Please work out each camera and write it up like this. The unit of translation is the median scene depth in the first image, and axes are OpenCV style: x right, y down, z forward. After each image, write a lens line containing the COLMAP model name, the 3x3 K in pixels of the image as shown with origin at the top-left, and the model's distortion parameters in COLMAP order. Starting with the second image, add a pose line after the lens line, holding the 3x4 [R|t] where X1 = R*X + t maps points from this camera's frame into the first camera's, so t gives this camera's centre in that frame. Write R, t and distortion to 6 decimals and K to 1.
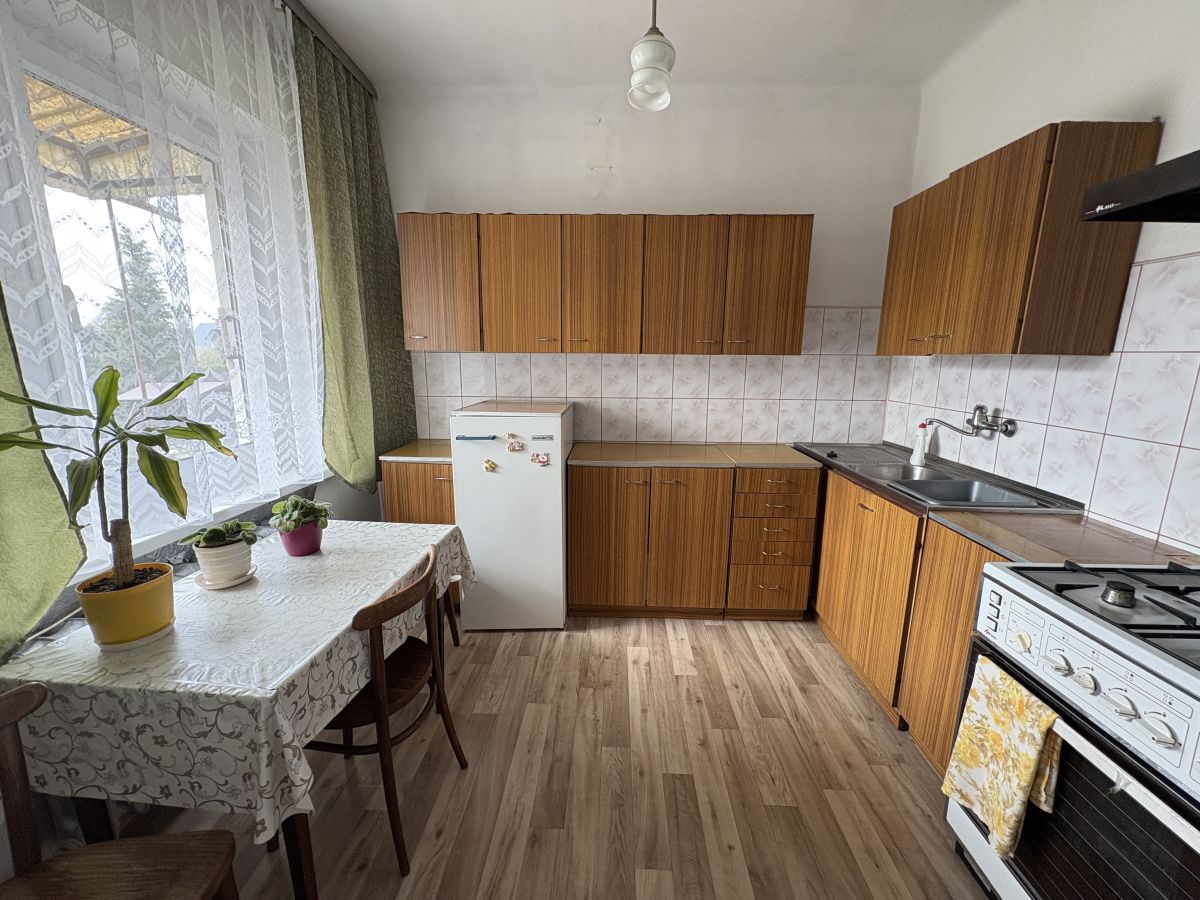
lens RADIAL K [[482.6, 0, 595.6], [0, 482.6, 454.6], [0, 0, 1]] dist [0.003049, 0.000575]
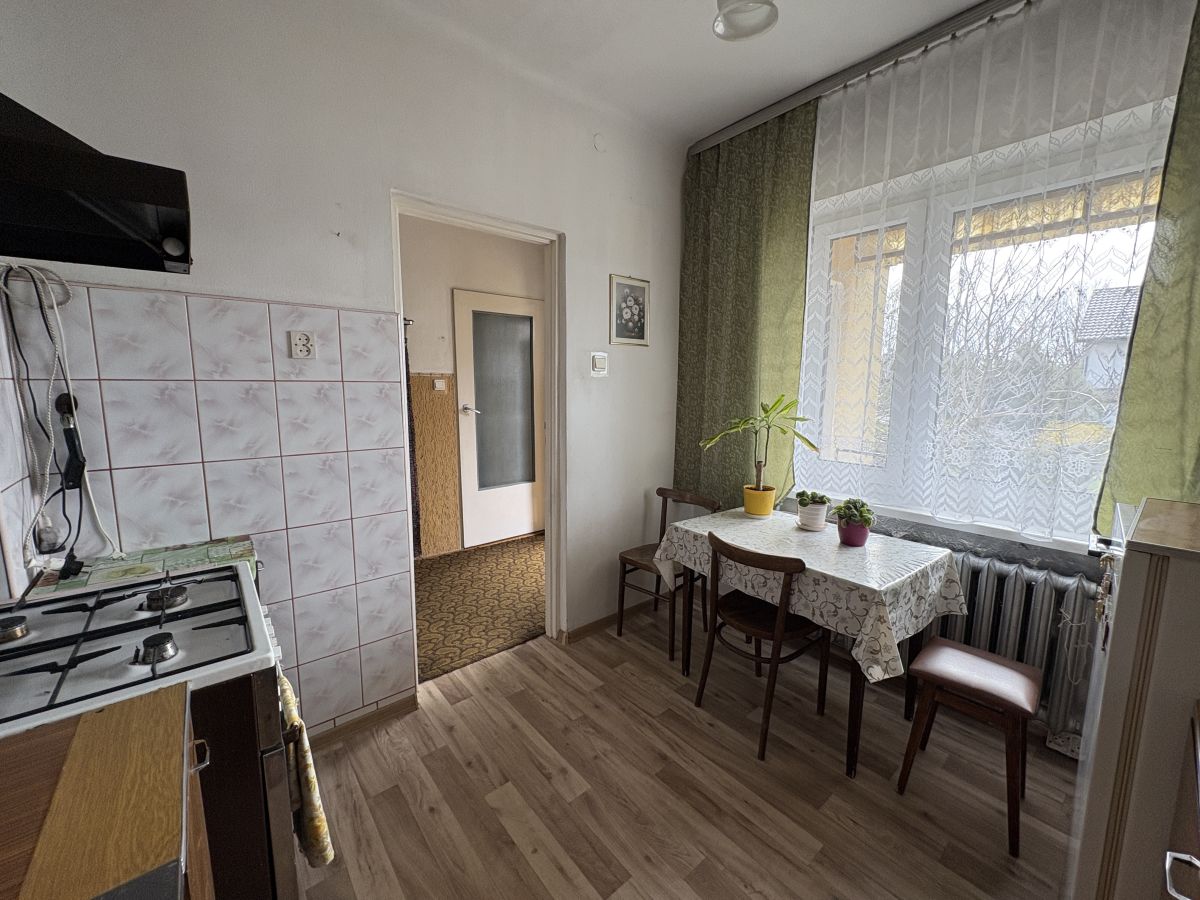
lens RADIAL K [[482.6, 0, 595.2], [0, 482.6, 451.8], [0, 0, 1]] dist [0.003049, 0.000575]
pose [[-0.749549, 0.078082, -0.657327, 0.722866], [-0.139939, 0.951884, 0.272643, -0.282454], [0.646988, 0.296345, -0.702557, 1.408350]]
